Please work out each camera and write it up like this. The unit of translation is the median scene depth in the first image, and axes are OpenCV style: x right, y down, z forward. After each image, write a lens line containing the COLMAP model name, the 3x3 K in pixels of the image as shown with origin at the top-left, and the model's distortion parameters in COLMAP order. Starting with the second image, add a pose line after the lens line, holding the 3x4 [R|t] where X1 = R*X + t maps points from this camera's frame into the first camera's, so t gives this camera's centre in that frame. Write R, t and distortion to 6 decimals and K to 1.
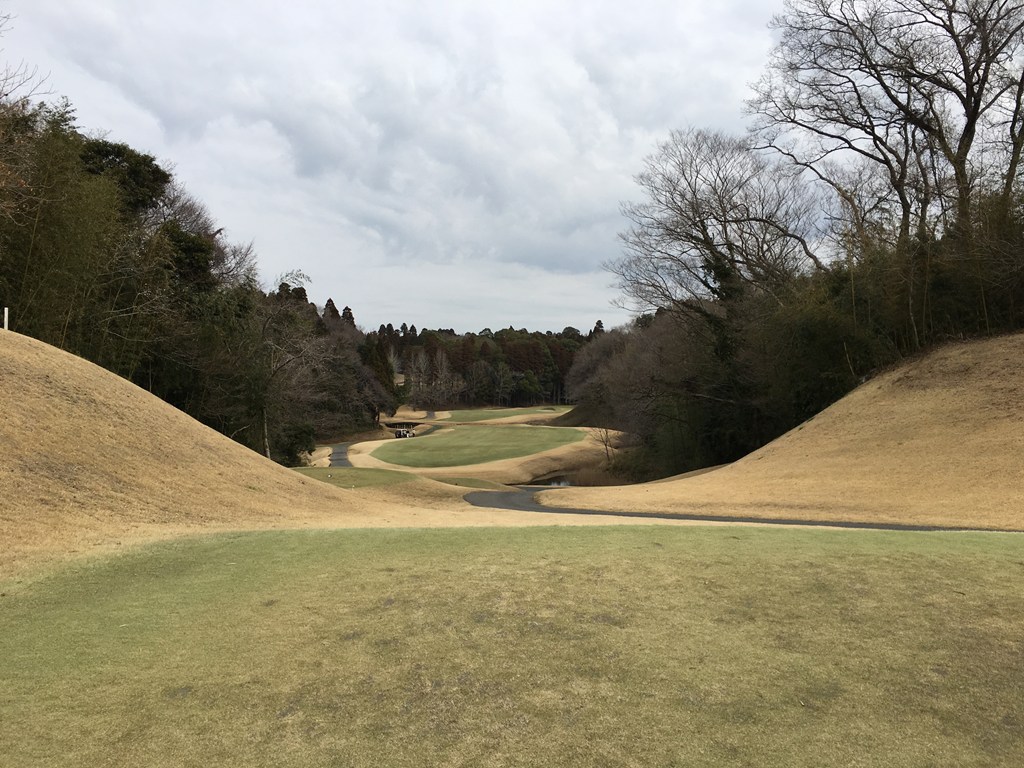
lens RADIAL K [[873.2, 0, 512.0], [0, 873.2, 385.1], [0, 0, 1]] dist [0.006900, -0.001765]
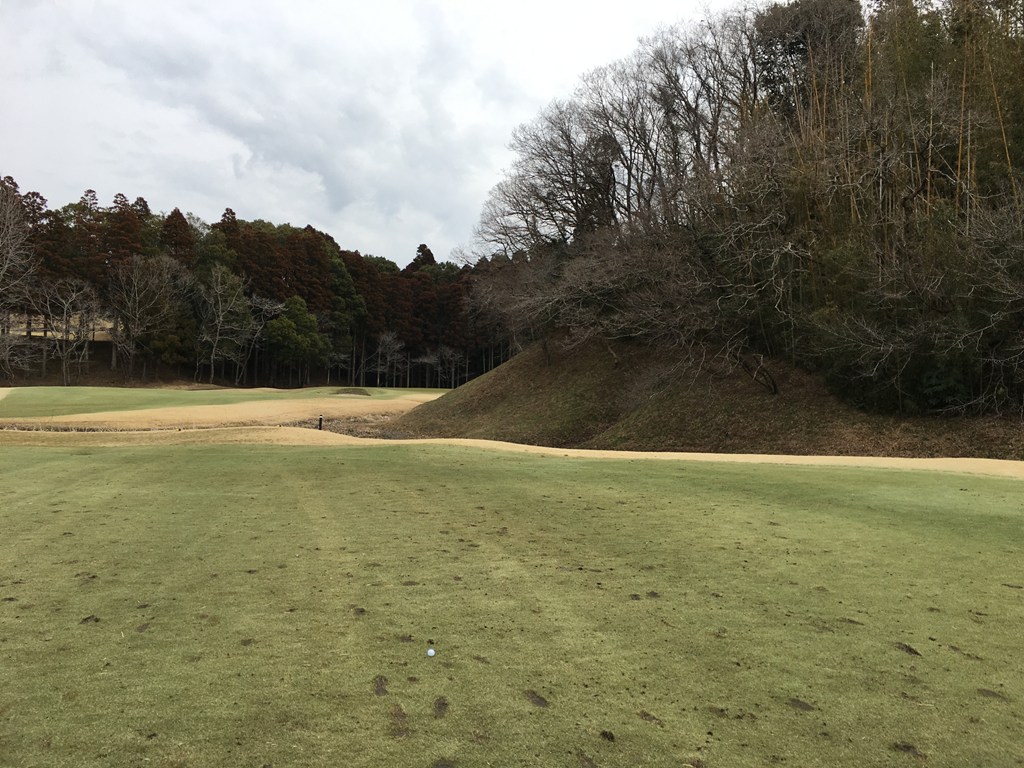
lens RADIAL K [[873.2, 0, 512.4], [0, 873.2, 384.0], [0, 0, 1]] dist [0.006900, -0.001765]
pose [[0.960688, 0.021638, 0.276787, 0.005016], [-0.017875, 0.999710, -0.016113, 0.028105], [-0.277056, 0.010532, 0.960796, 0.613453]]
